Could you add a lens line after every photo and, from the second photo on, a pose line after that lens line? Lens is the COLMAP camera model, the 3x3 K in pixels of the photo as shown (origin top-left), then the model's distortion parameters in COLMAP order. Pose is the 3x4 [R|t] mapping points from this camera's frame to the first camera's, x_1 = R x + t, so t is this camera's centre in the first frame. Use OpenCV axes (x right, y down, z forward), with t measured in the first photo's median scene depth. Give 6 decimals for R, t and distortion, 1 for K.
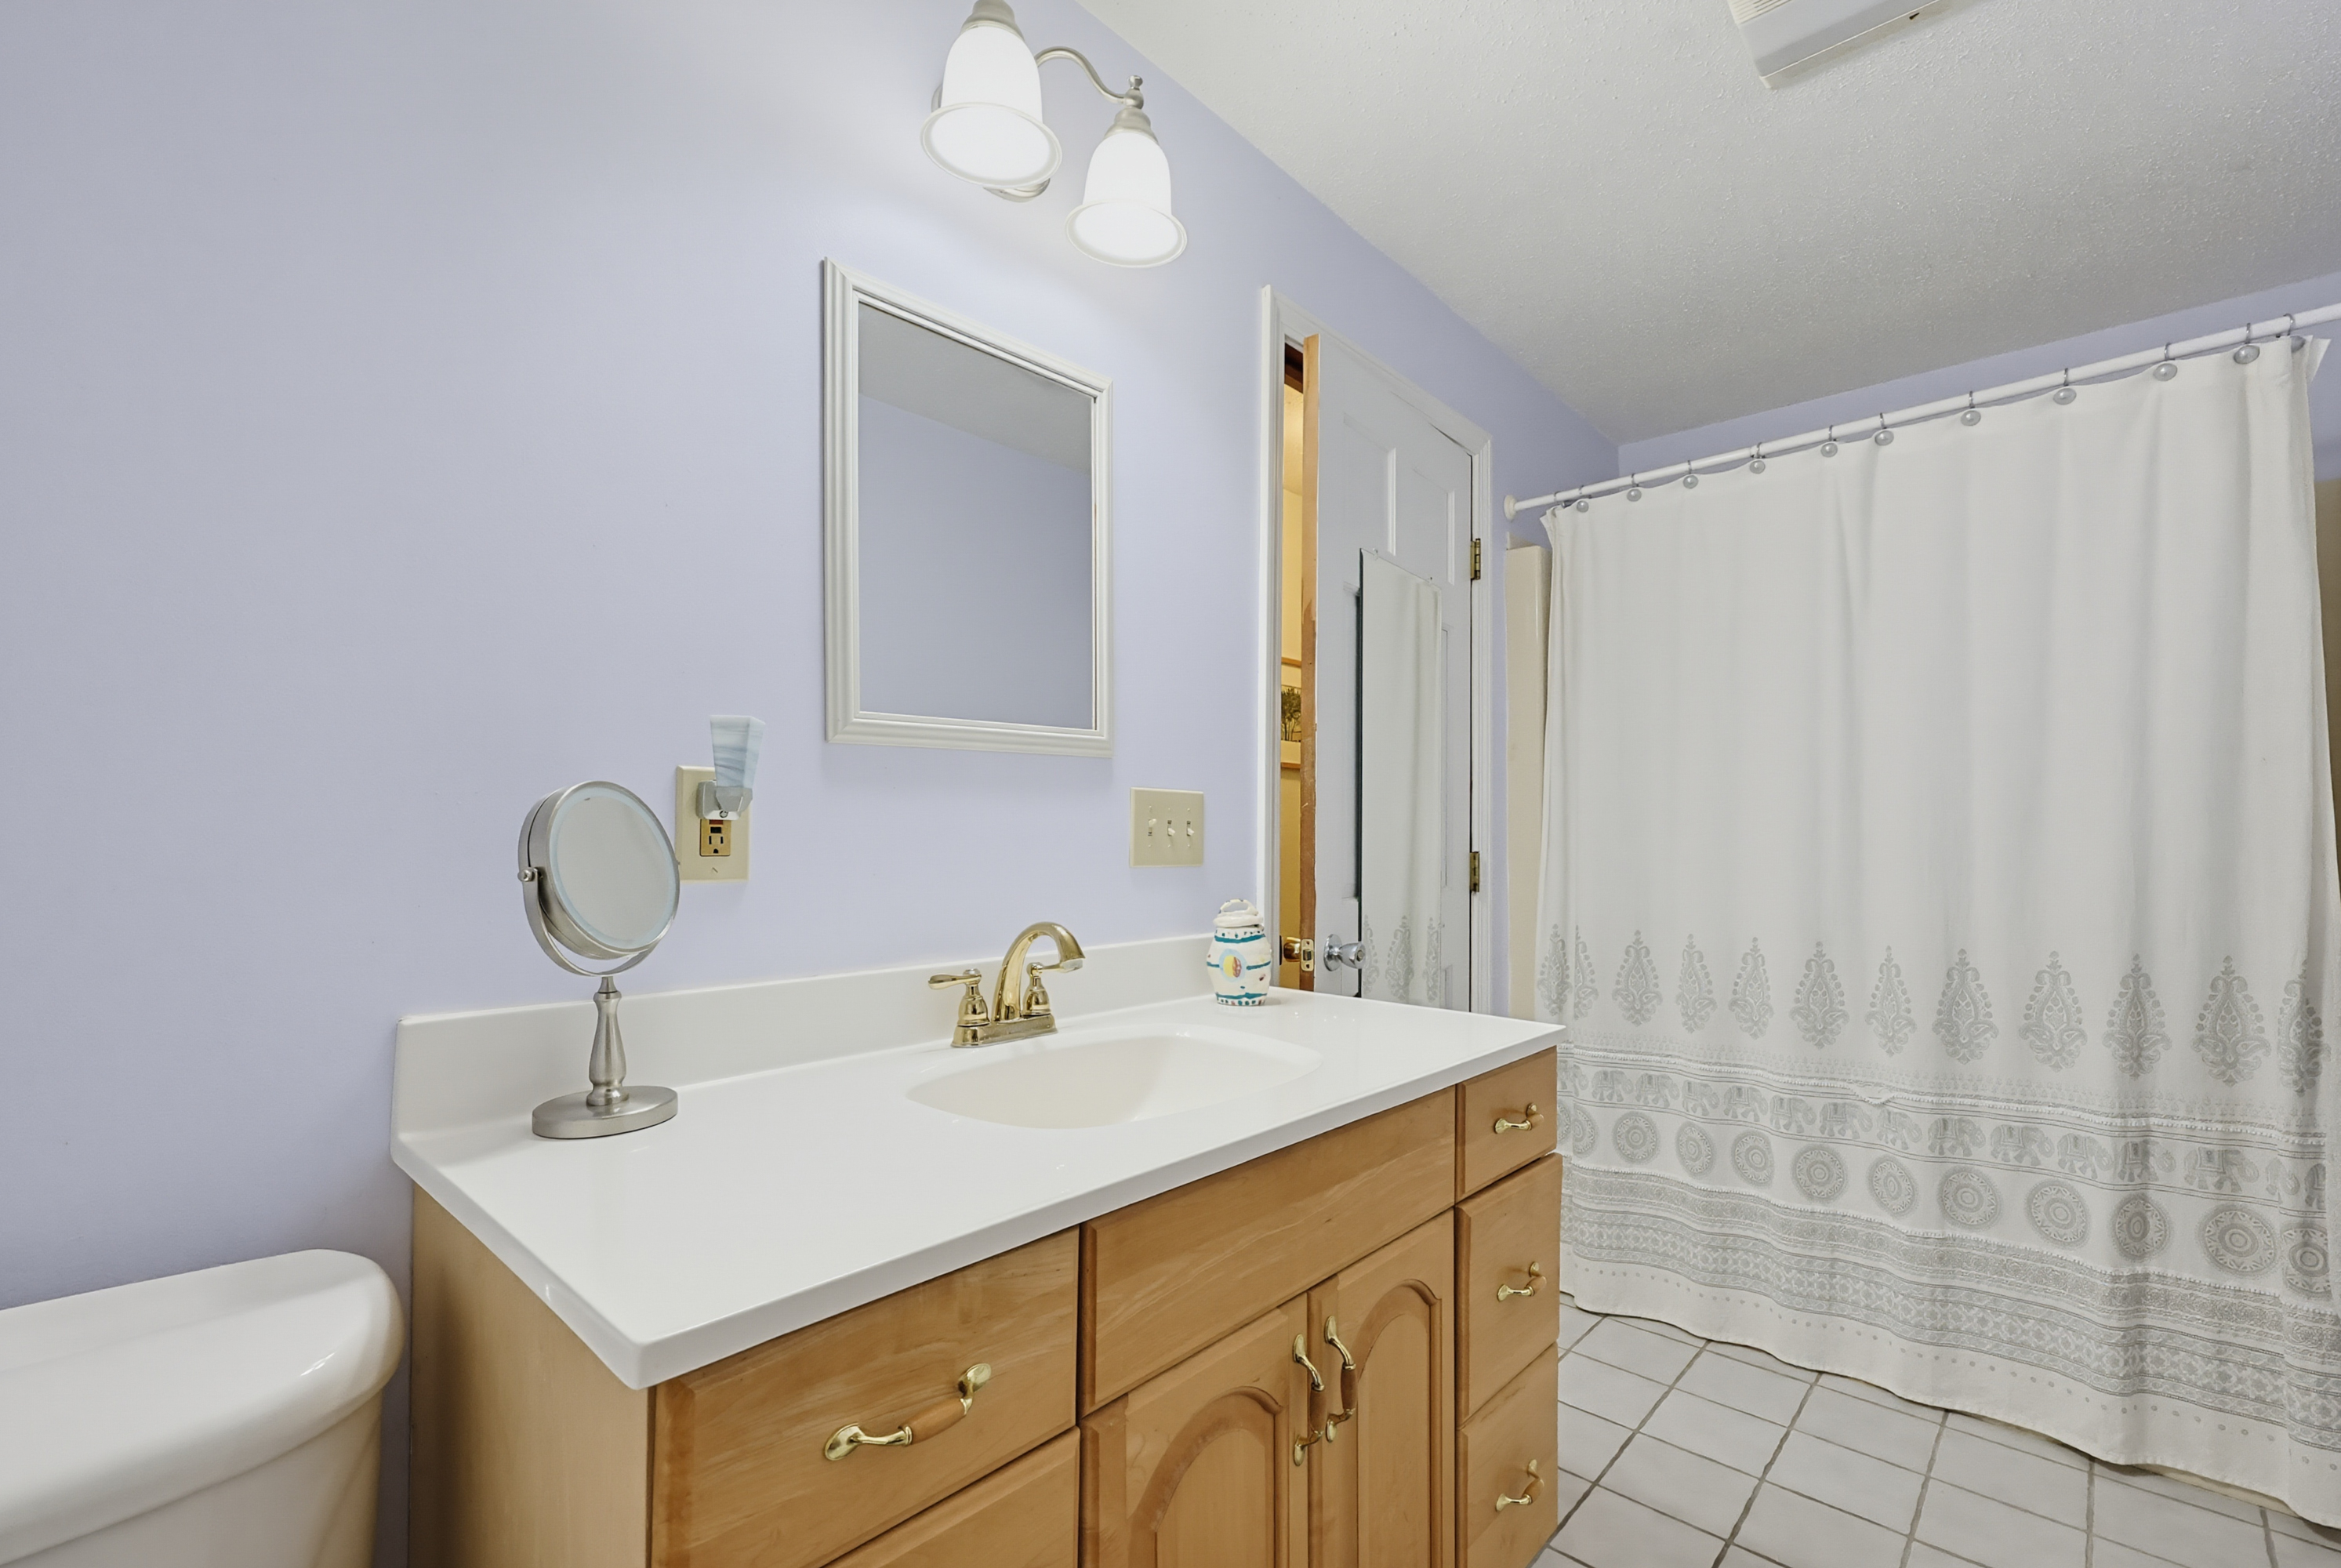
lens RADIAL K [[1017.8, 0, 1168.4], [0, 1017.8, 837.6], [0, 0, 1]] dist [0.000104, -0.000004]
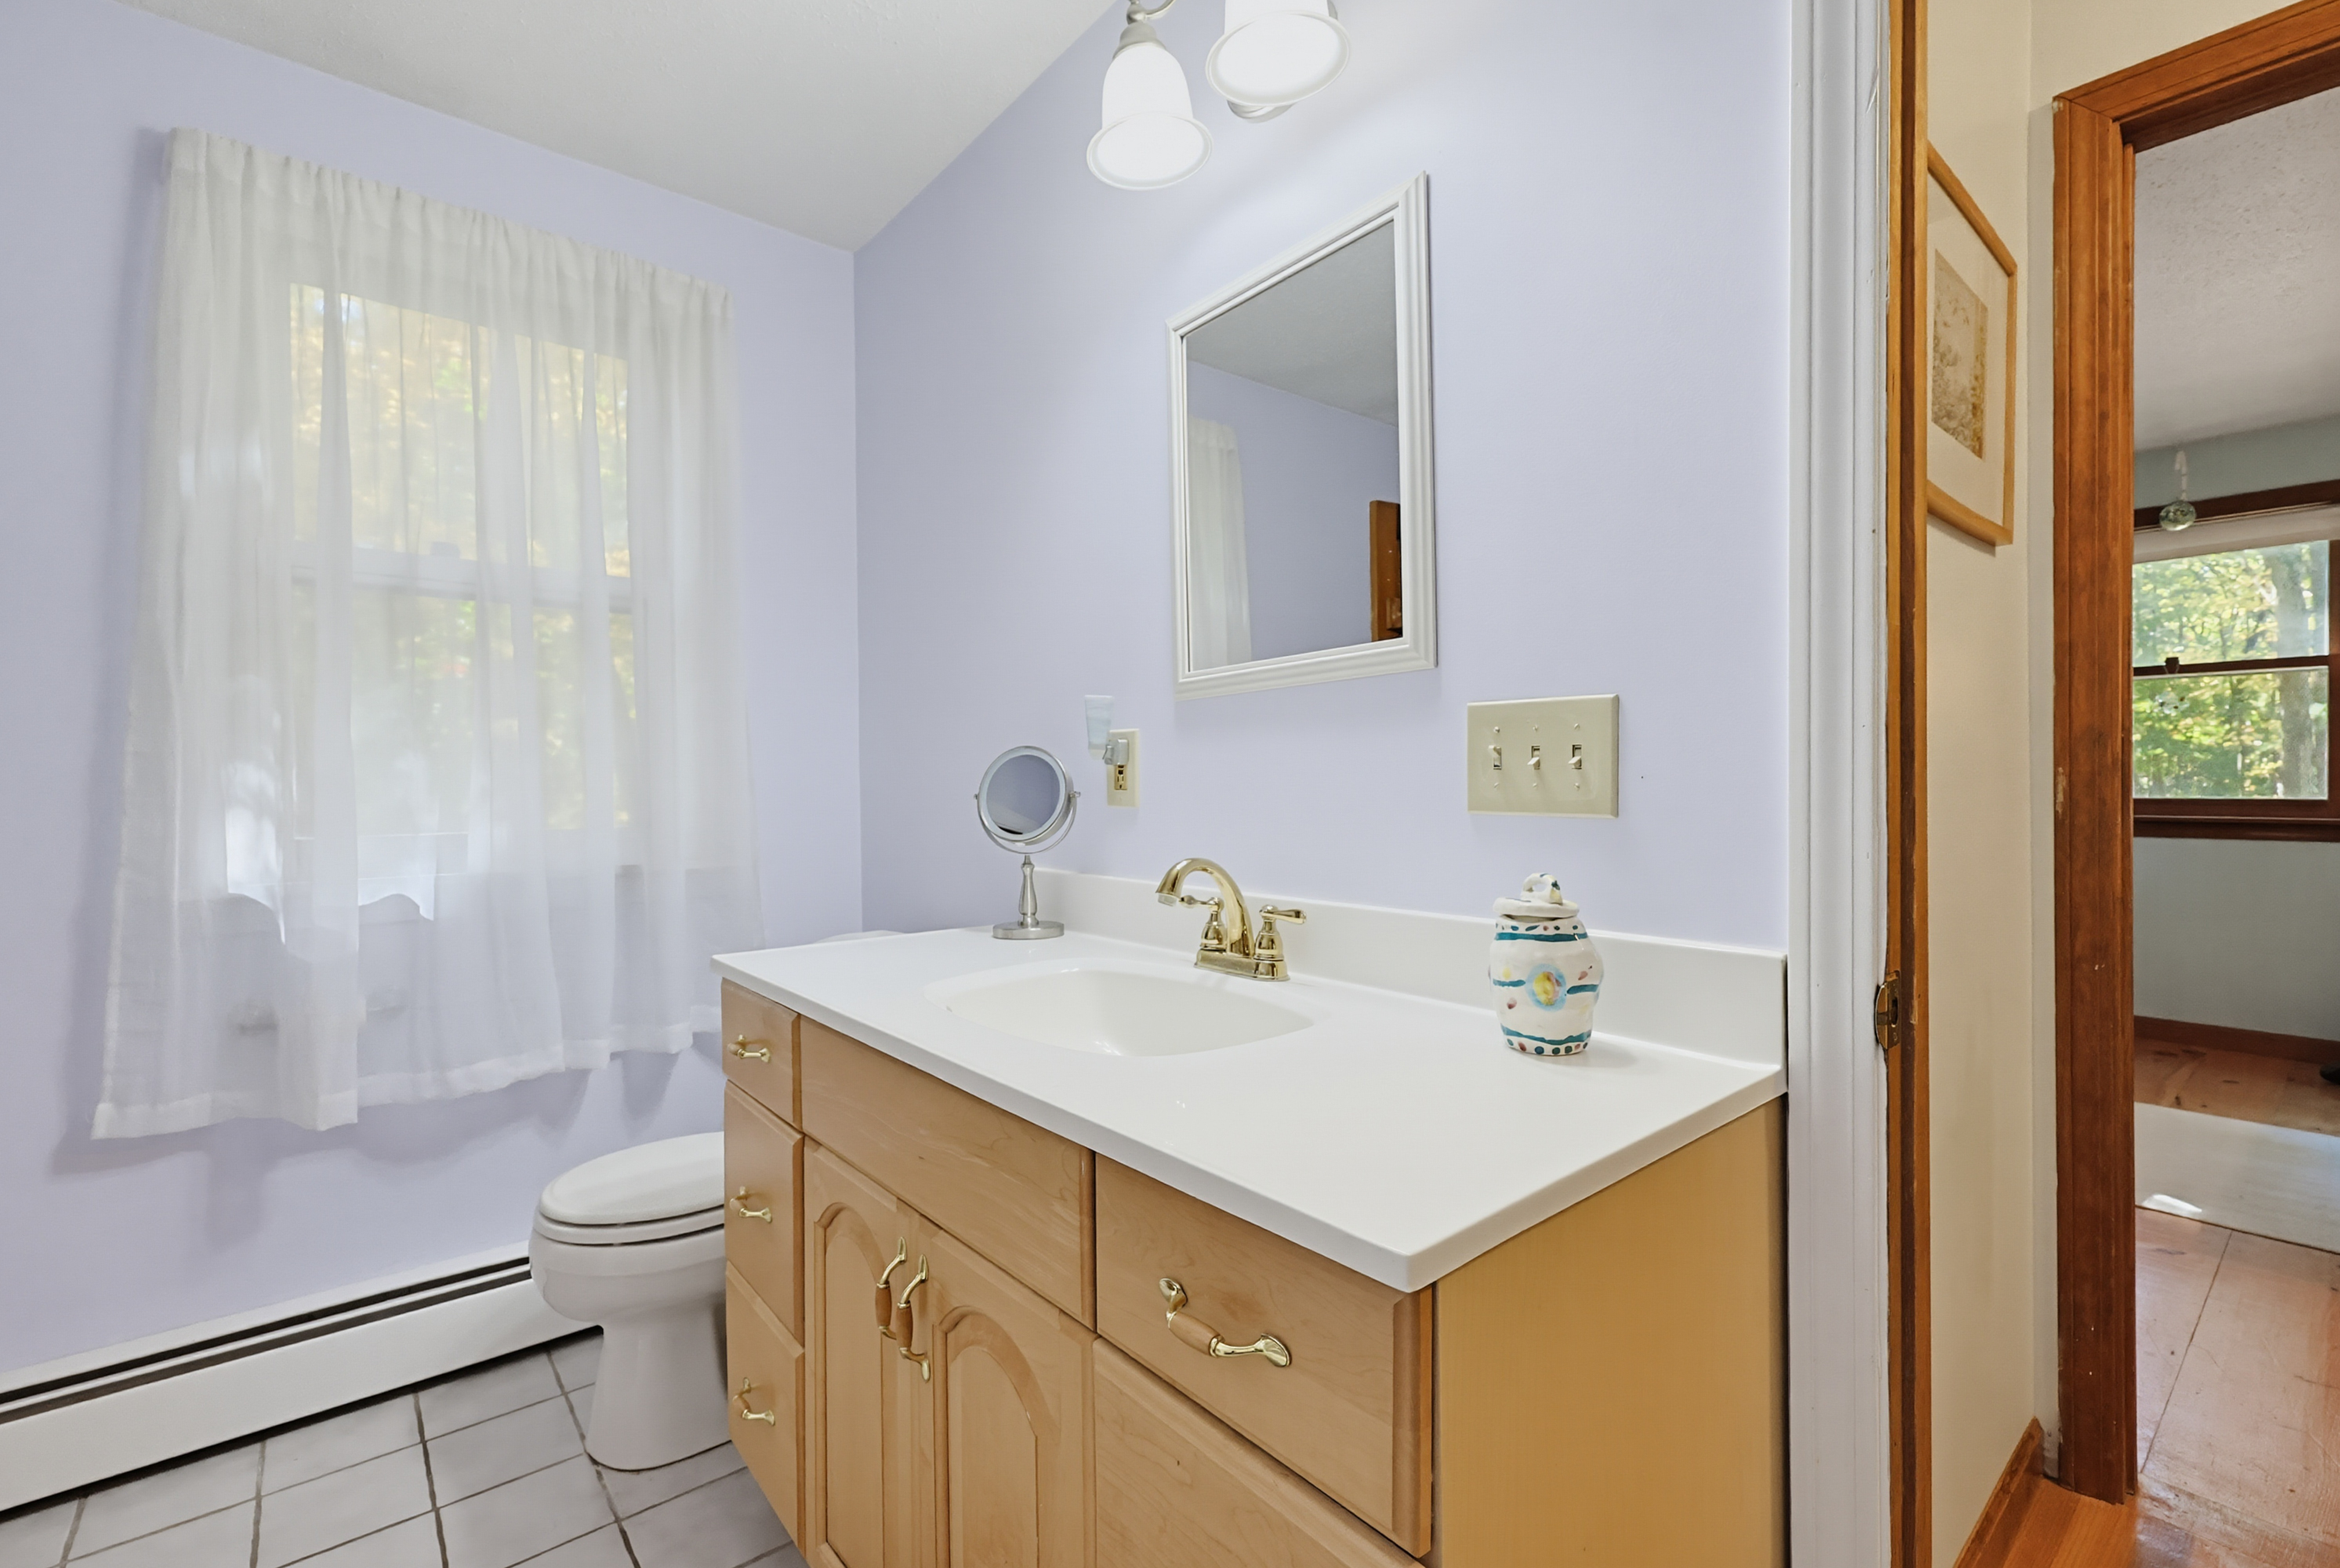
lens RADIAL K [[1024.6, 0, 1165.5], [0, 1024.6, 788.7], [0, 0, 1]] dist [0.000152, -0.000041]
pose [[-0.126591, 0.008339, -0.991920, 0.883585], [0.006192, 0.999952, 0.007616, 0.005191], [0.991936, -0.005178, -0.126637, 1.076183]]
